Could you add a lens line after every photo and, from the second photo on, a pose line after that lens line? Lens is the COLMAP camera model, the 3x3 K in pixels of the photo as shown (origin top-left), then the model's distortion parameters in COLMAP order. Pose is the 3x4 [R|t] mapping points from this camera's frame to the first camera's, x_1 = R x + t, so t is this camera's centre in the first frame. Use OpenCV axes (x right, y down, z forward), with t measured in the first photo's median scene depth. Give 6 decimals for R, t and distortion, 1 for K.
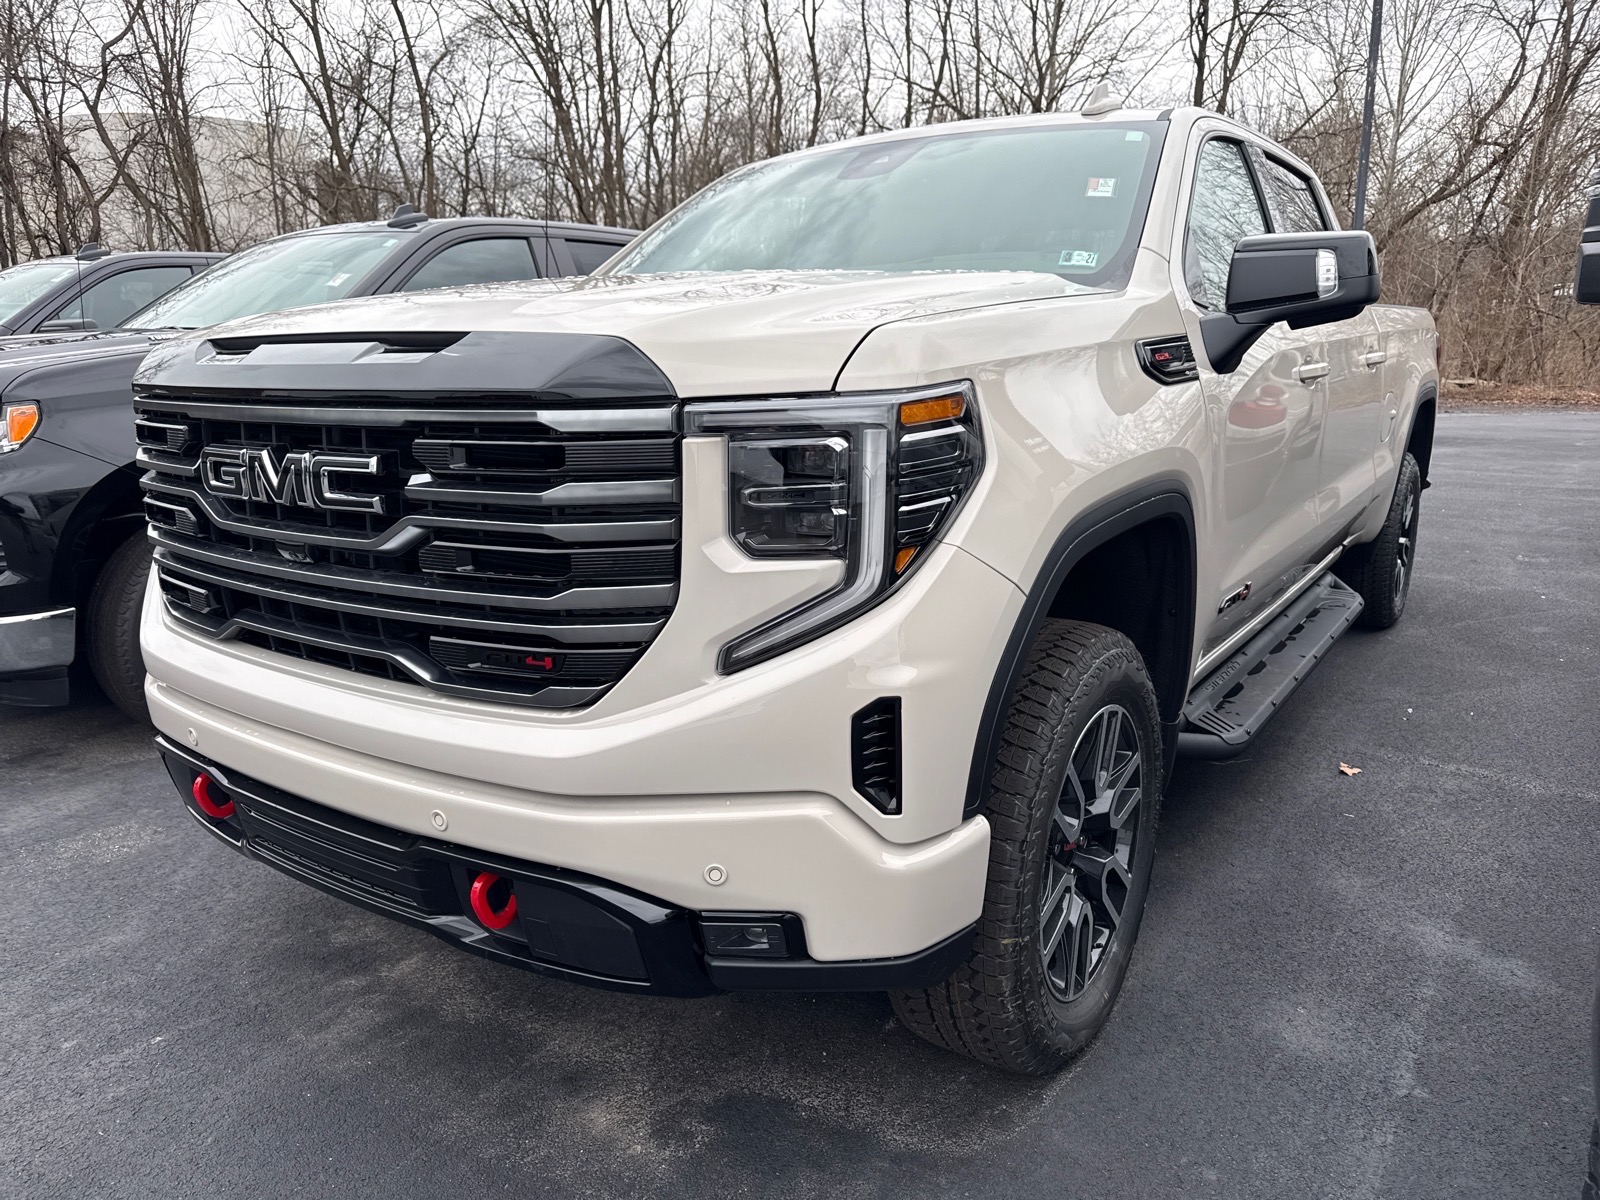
lens RADIAL K [[1139.0, 0, 800.0], [0, 1139.0, 600.0], [0, 0, 1]] dist [0.010981, -0.013541]
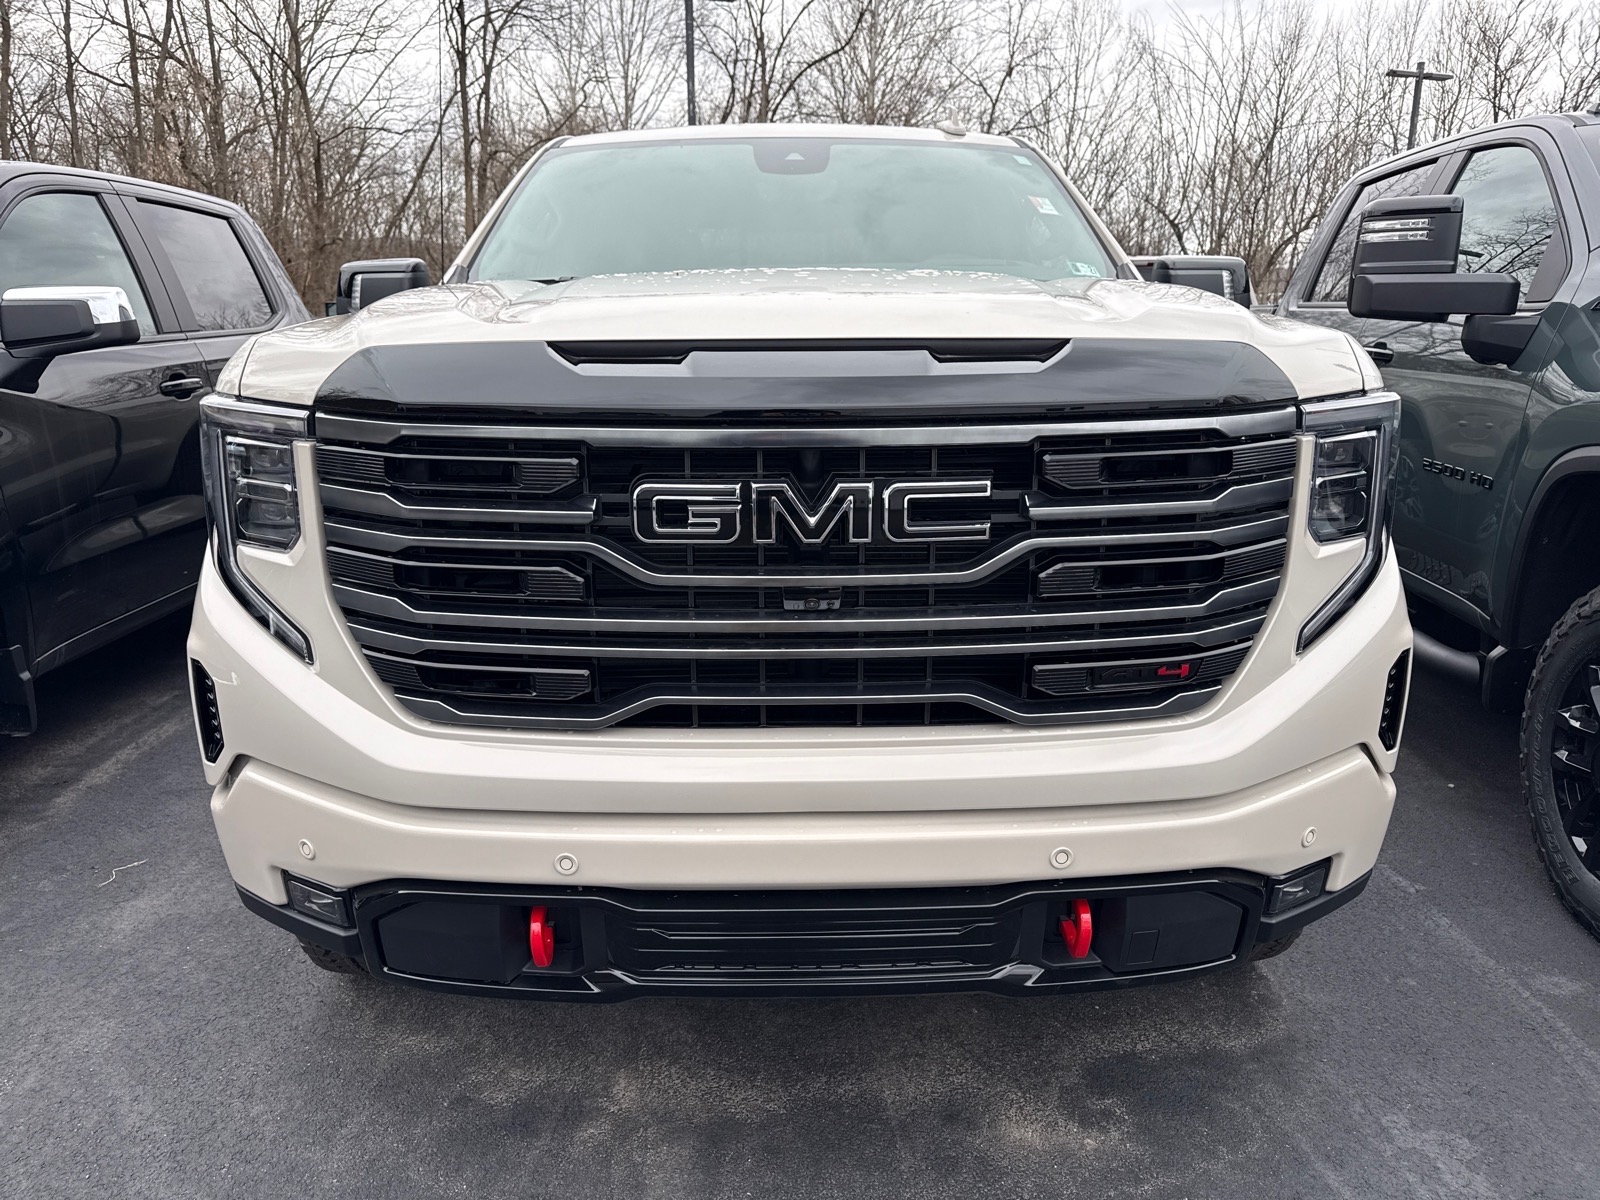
lens RADIAL K [[1139.0, 0, 800.0], [0, 1139.0, 600.0], [0, 0, 1]] dist [0.010981, -0.013541]
pose [[0.811206, -0.127058, 0.570790, -0.856955], [0.121225, 0.991444, 0.048411, -0.077440], [-0.572057, 0.029922, 0.819668, 0.294874]]
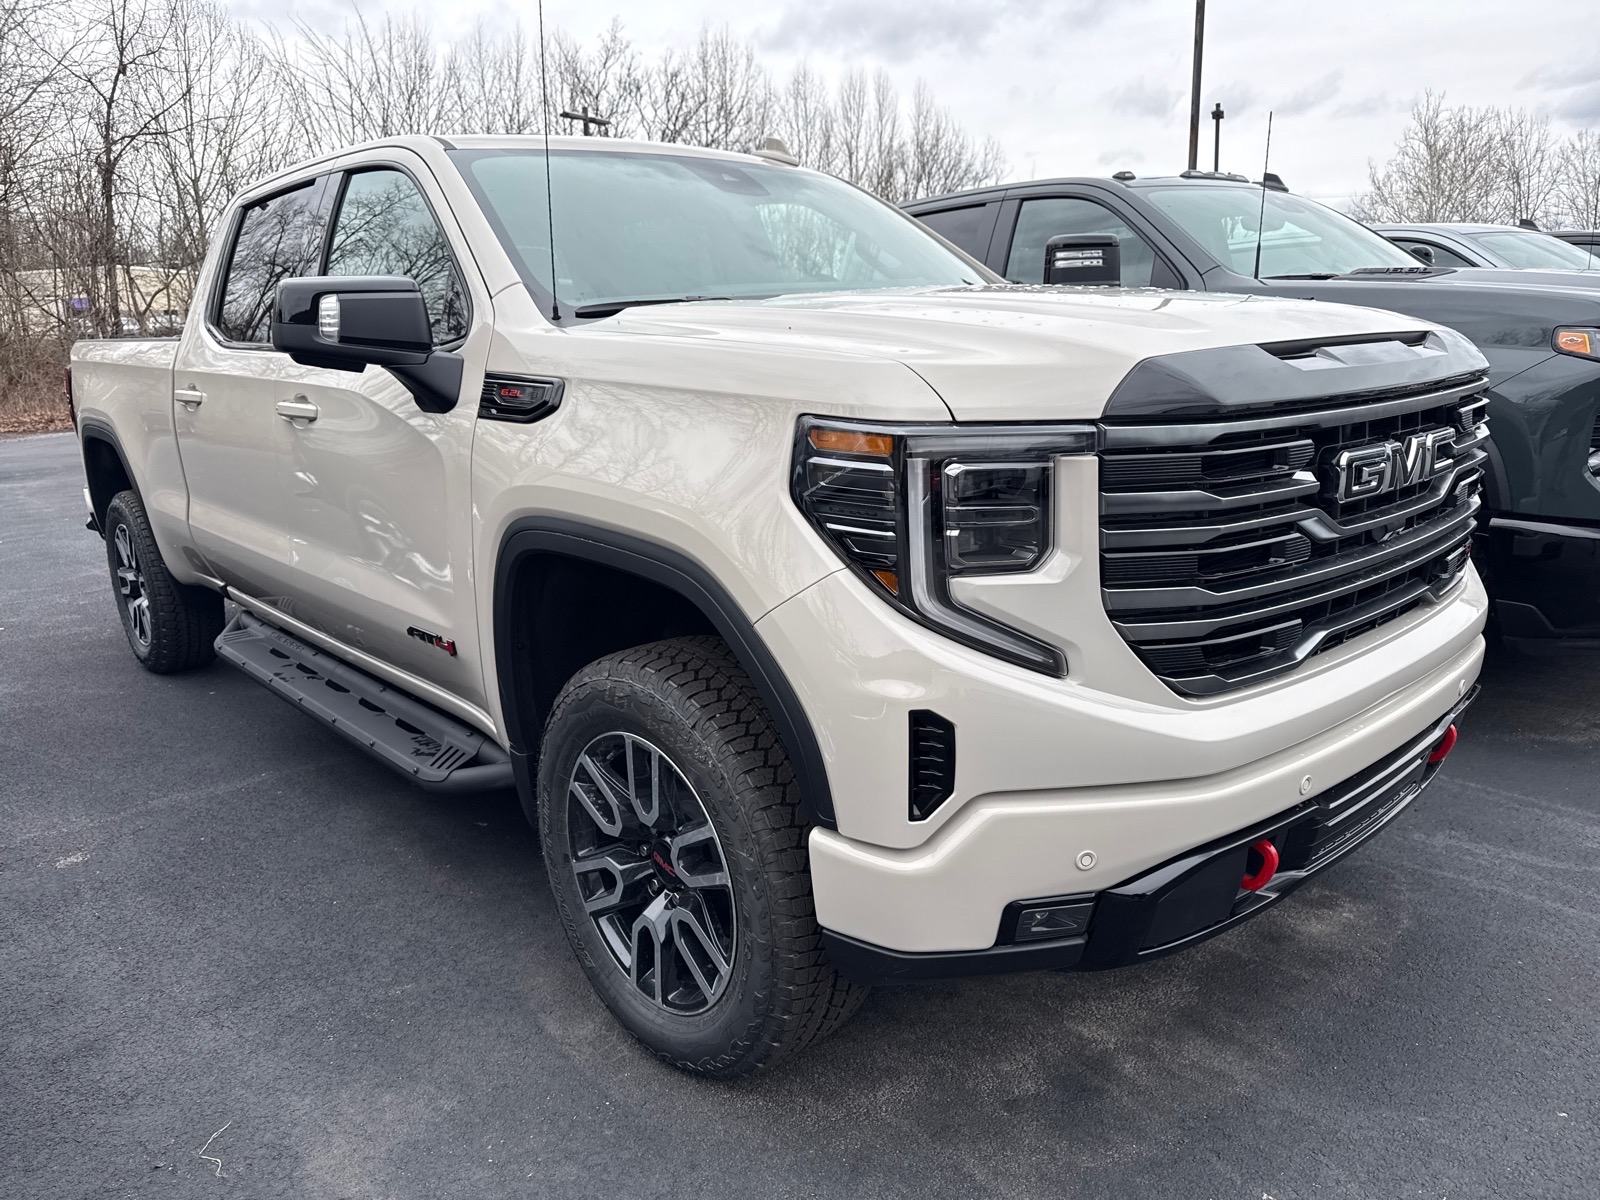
lens RADIAL K [[1139.0, 0, 800.0], [0, 1139.0, 600.0], [0, 0, 1]] dist [0.010981, -0.013541]
pose [[0.232062, -0.220788, 0.947312, -1.517379], [0.244803, 0.955808, 0.162798, -0.277712], [-0.941392, 0.194125, 0.275856, 1.151154]]
